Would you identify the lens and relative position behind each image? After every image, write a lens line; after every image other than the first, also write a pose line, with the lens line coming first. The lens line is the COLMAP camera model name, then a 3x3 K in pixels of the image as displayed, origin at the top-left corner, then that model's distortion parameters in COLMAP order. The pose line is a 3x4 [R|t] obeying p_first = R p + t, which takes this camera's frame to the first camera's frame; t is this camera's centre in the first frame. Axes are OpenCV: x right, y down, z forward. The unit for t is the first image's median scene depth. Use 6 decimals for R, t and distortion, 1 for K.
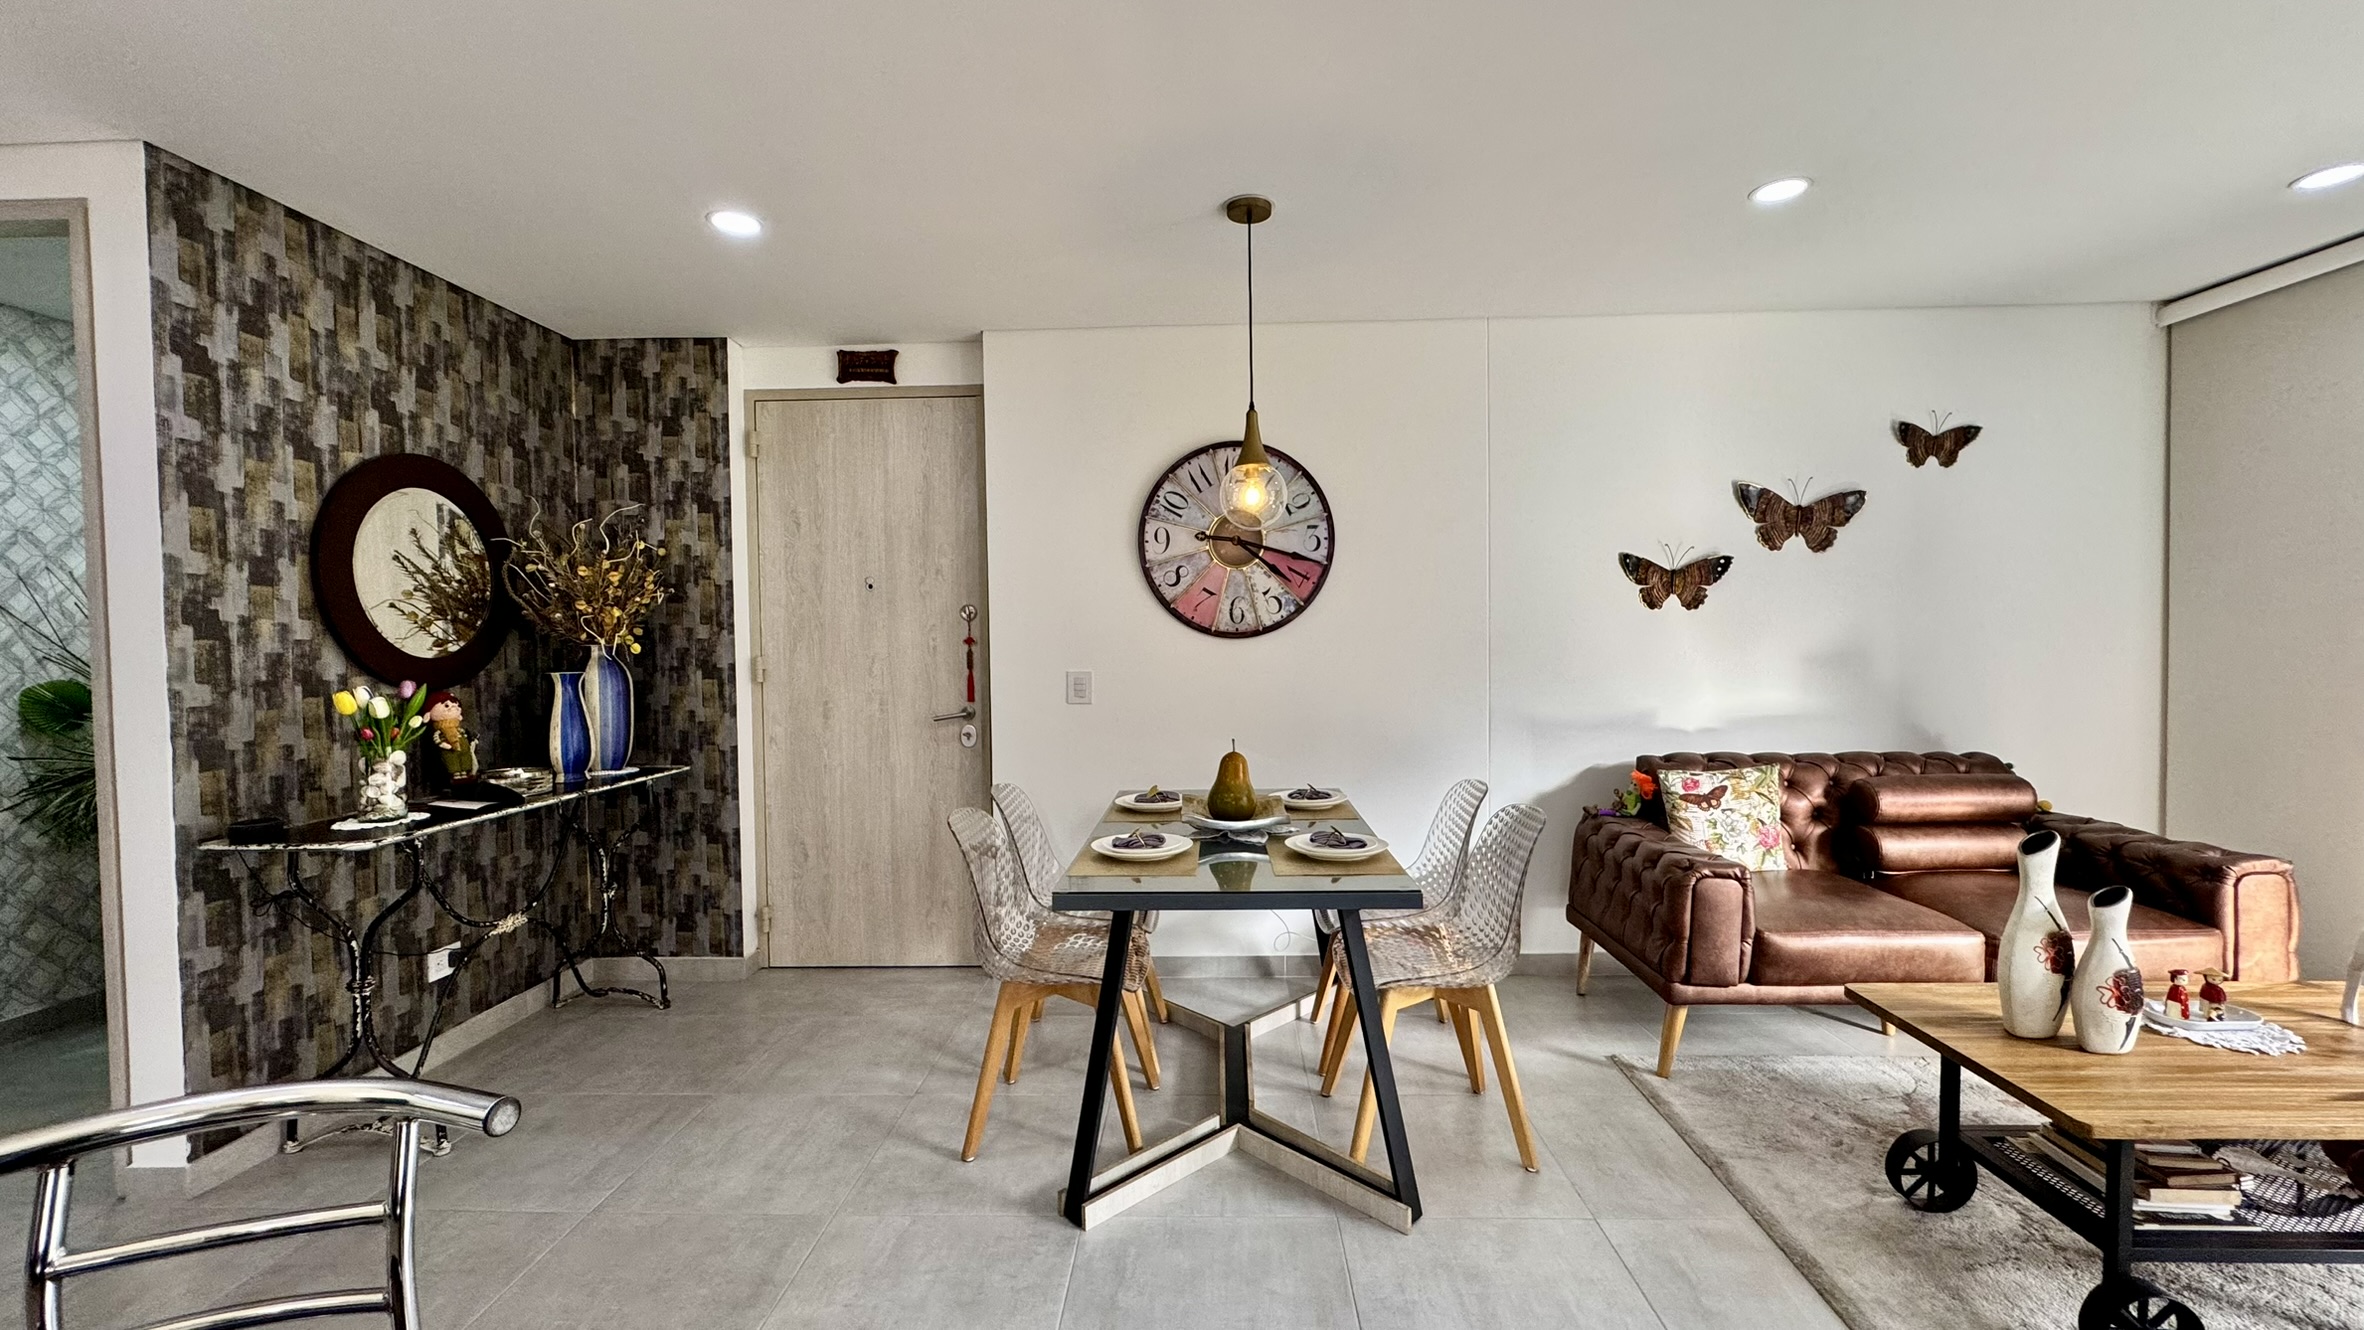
lens RADIAL K [[943.2, 0, 1182.7], [0, 943.2, 661.8], [0, 0, 1]] dist [-0.000579, 0.000185]
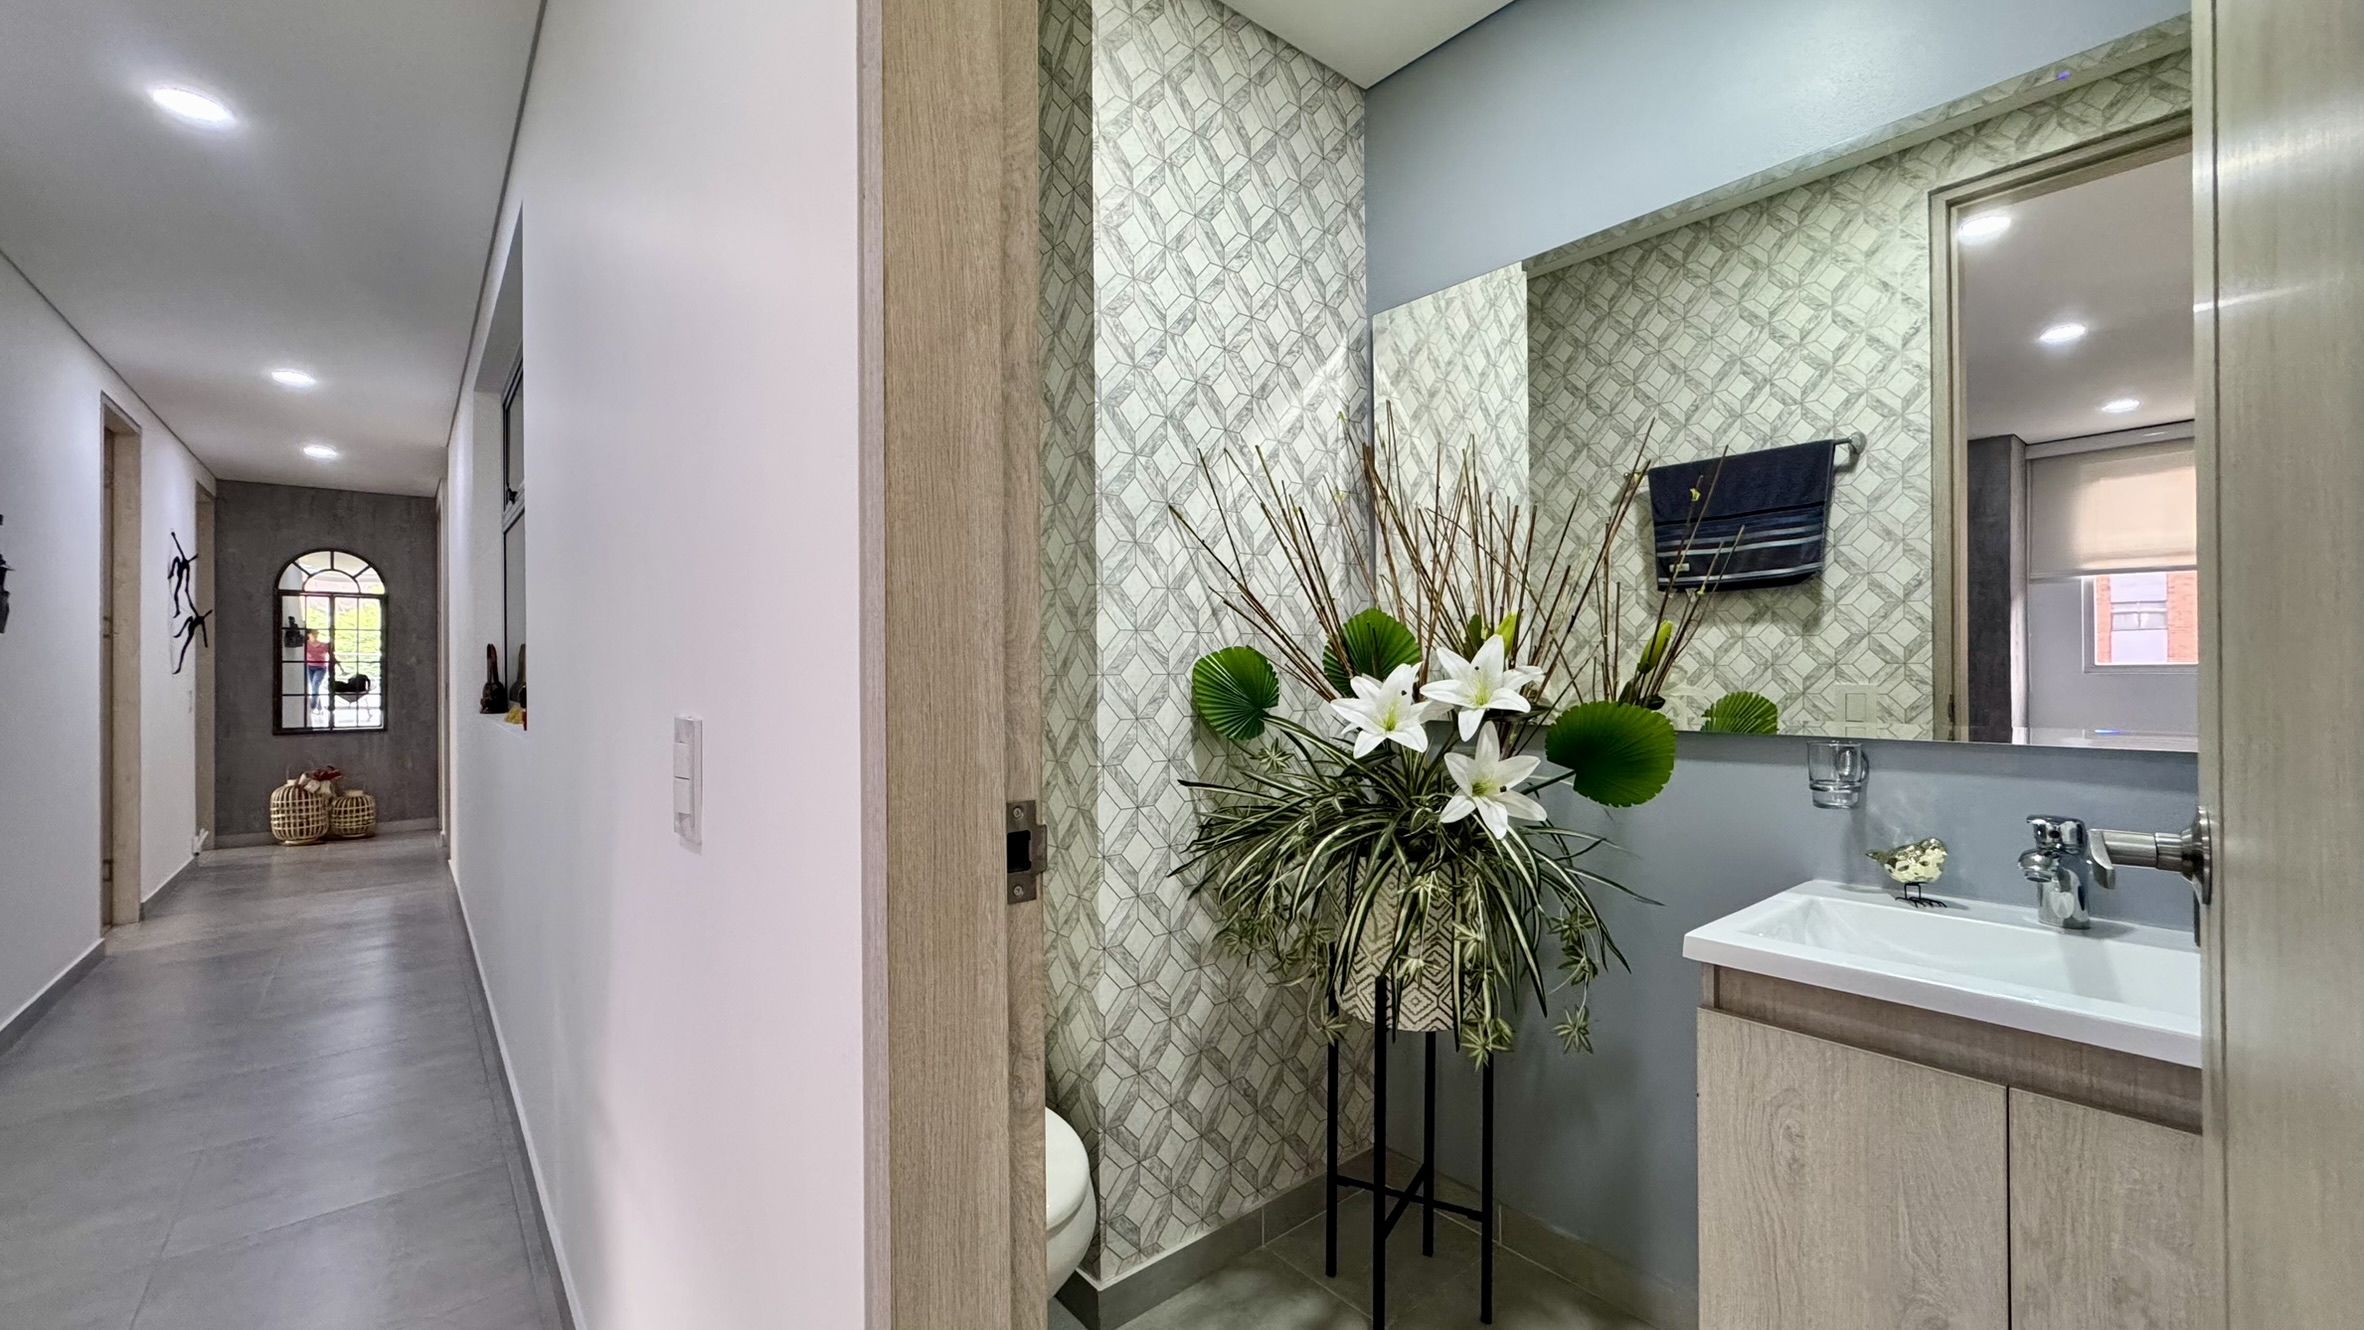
lens RADIAL K [[943.2, 0, 1182.7], [0, 943.2, 661.8], [0, 0, 1]] dist [-0.000579, 0.000185]
pose [[0.665524, 0.005484, -0.746356, -0.812046], [-0.023538, 0.999630, -0.013643, 0.037773], [0.746005, 0.026647, 0.665407, 0.616387]]
